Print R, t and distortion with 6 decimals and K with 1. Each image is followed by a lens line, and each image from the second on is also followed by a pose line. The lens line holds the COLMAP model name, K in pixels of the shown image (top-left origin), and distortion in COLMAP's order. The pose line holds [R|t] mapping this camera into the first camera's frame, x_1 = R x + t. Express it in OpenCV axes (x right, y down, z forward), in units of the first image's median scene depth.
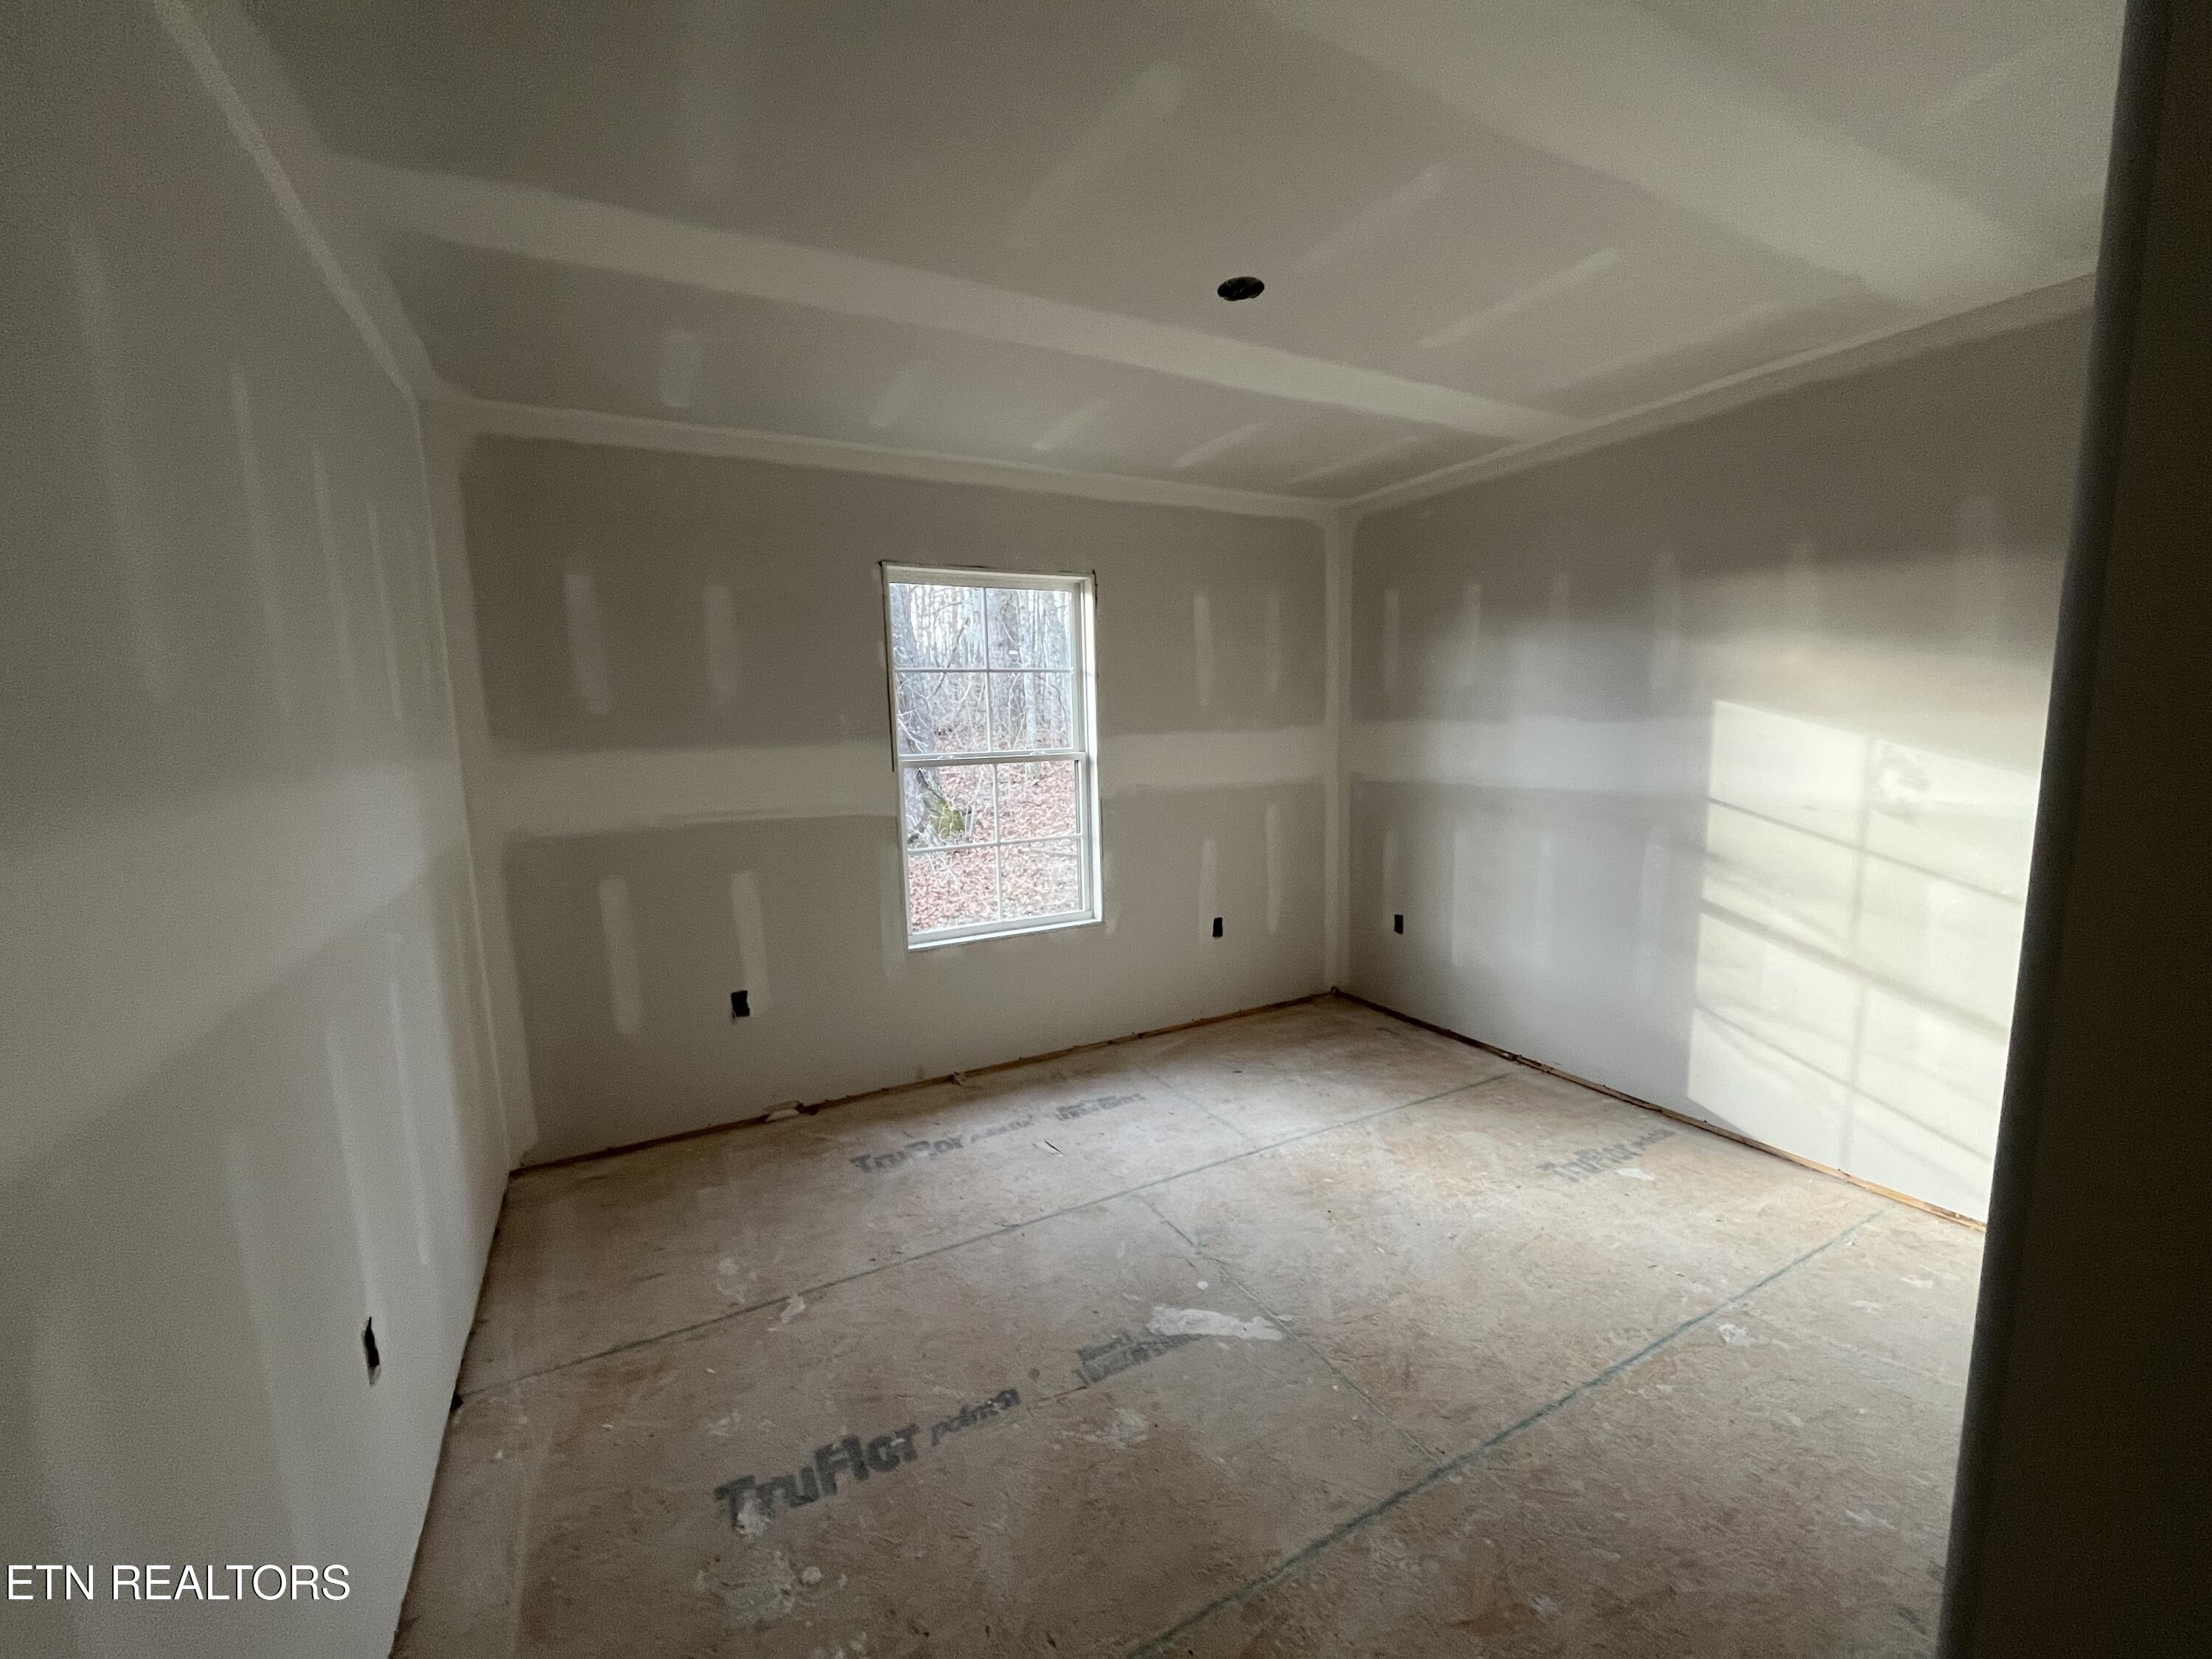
lens RADIAL K [[877.6, 0, 1106.0], [0, 877.6, 829.5], [0, 0, 1]] dist [-0.000682, -0.000034]
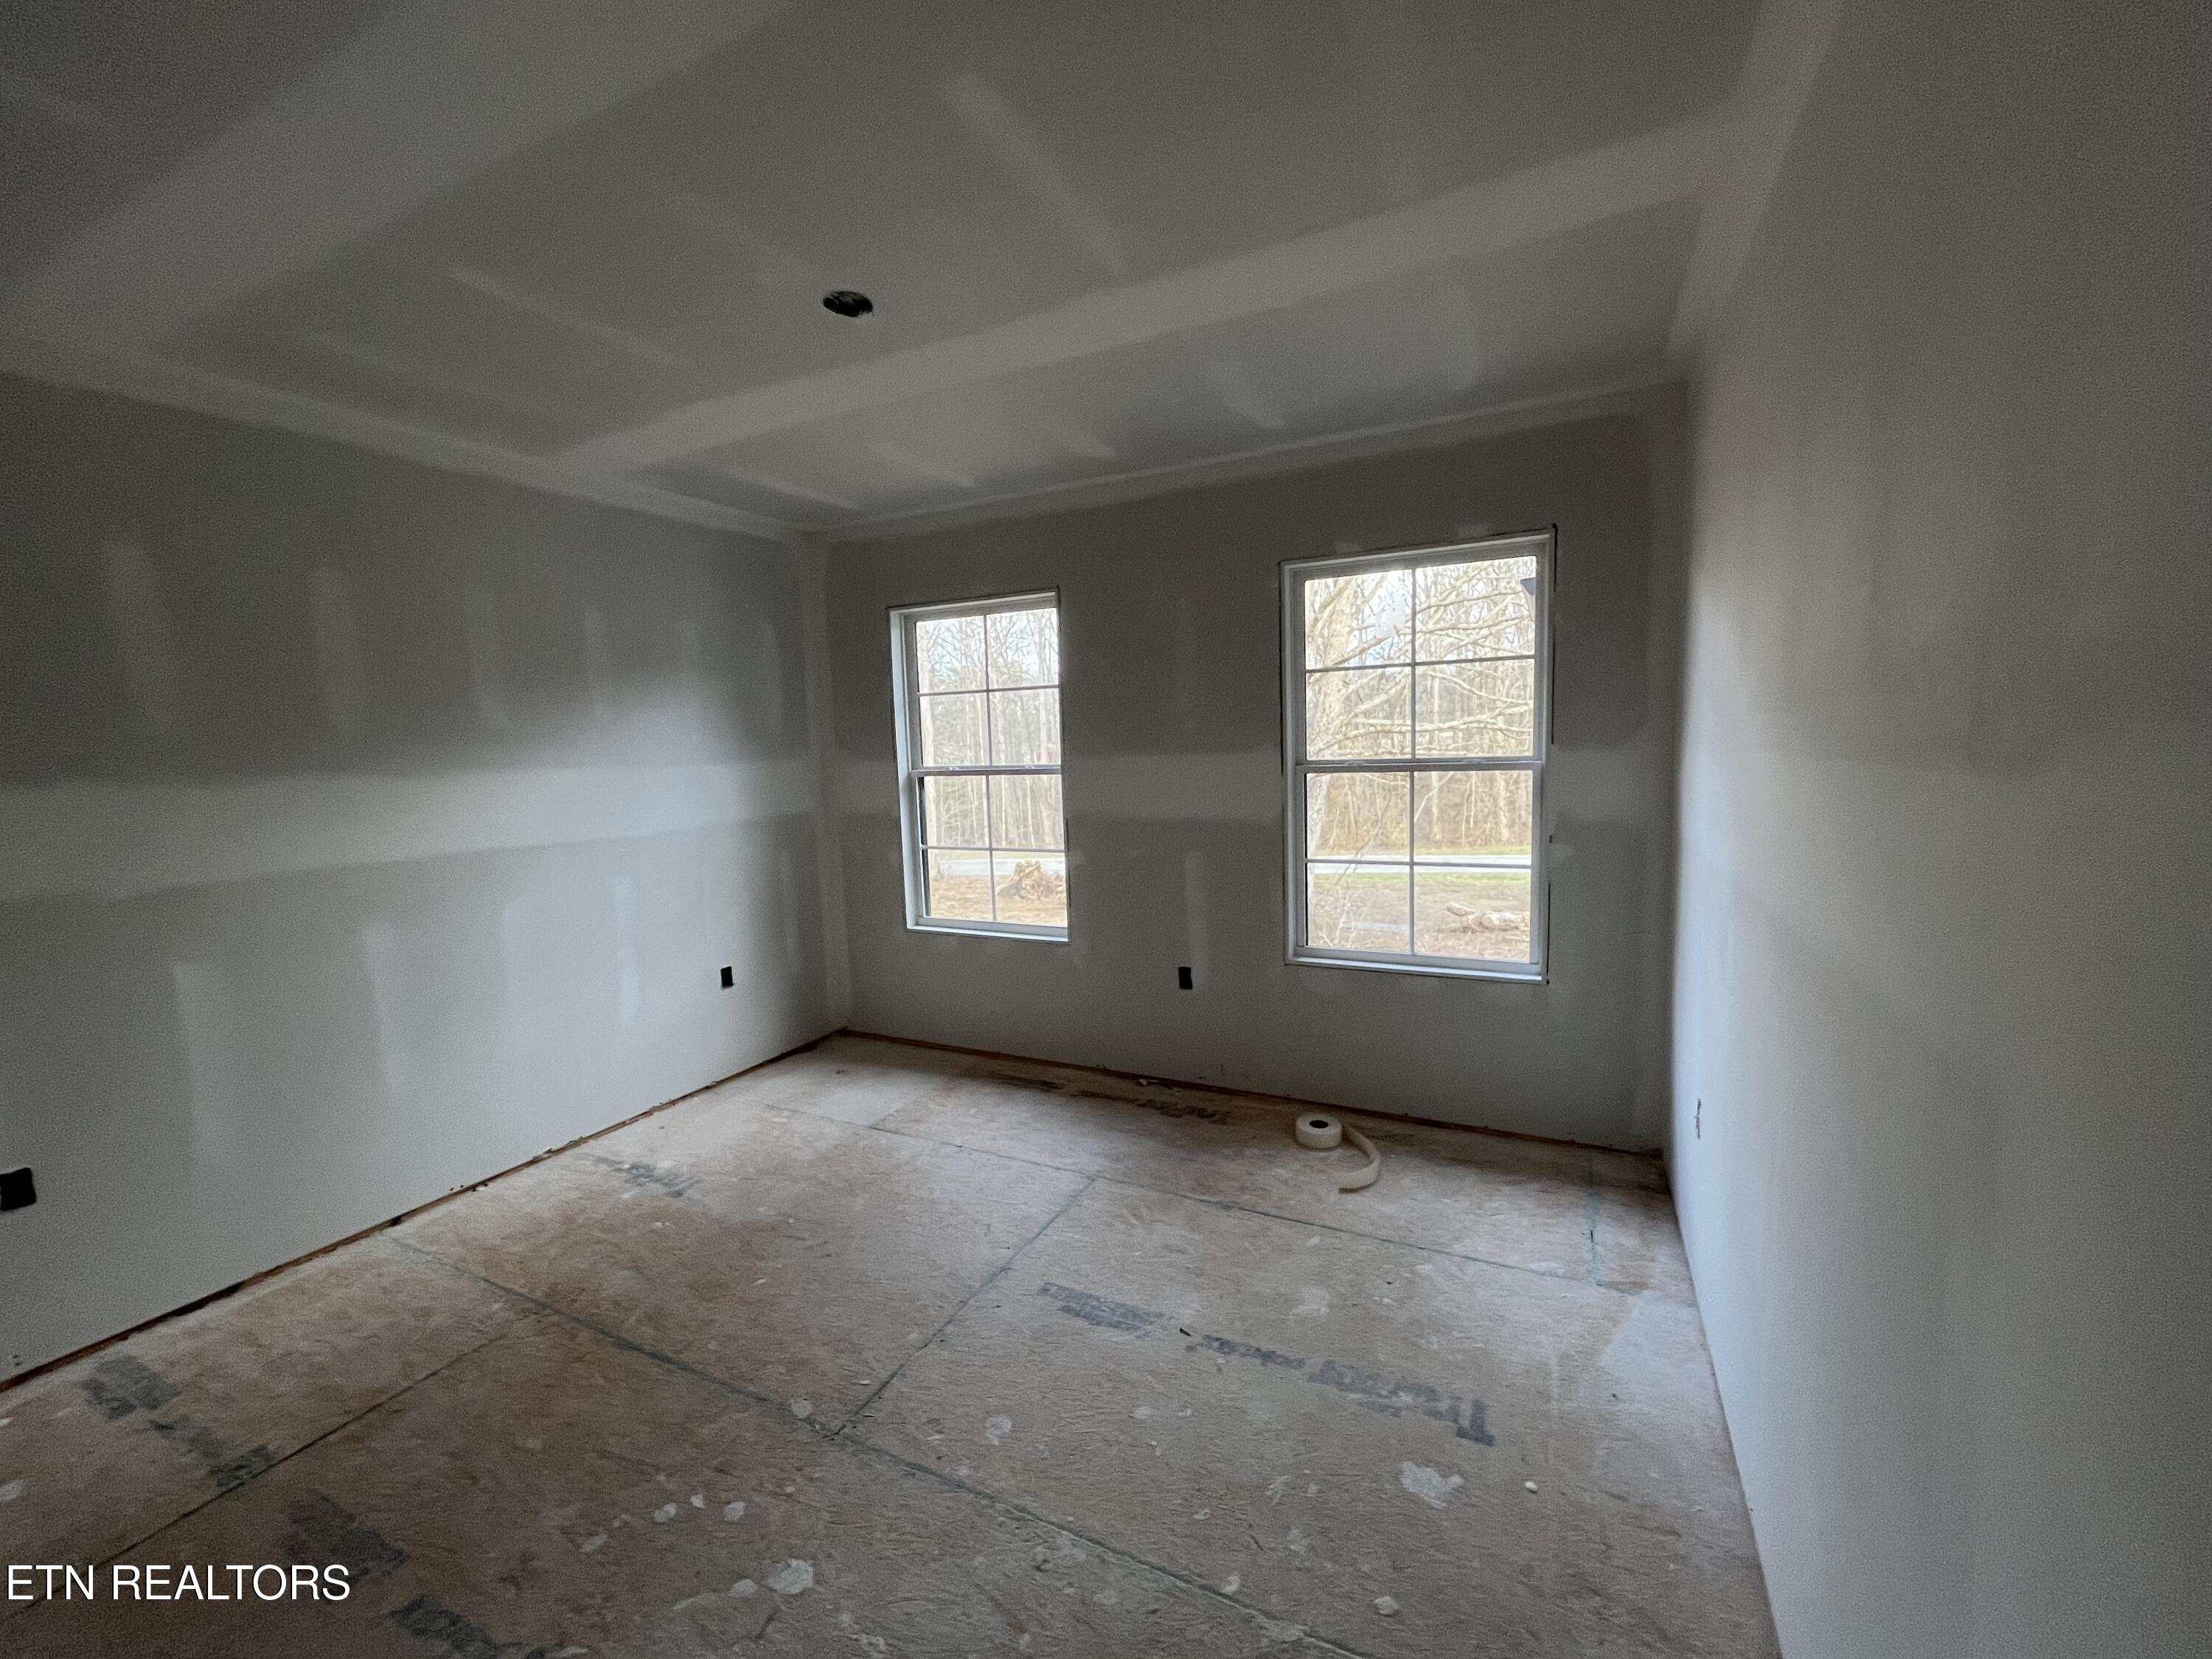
lens RADIAL K [[903.6, 0, 1106.0], [0, 903.6, 829.5], [0, 0, 1]] dist [0.000359, -0.000004]
pose [[0.565900, 0.089563, -0.819595, 0.852979], [-0.083153, 0.995213, 0.051339, -0.075879], [0.820270, 0.039099, 0.570639, 0.470496]]
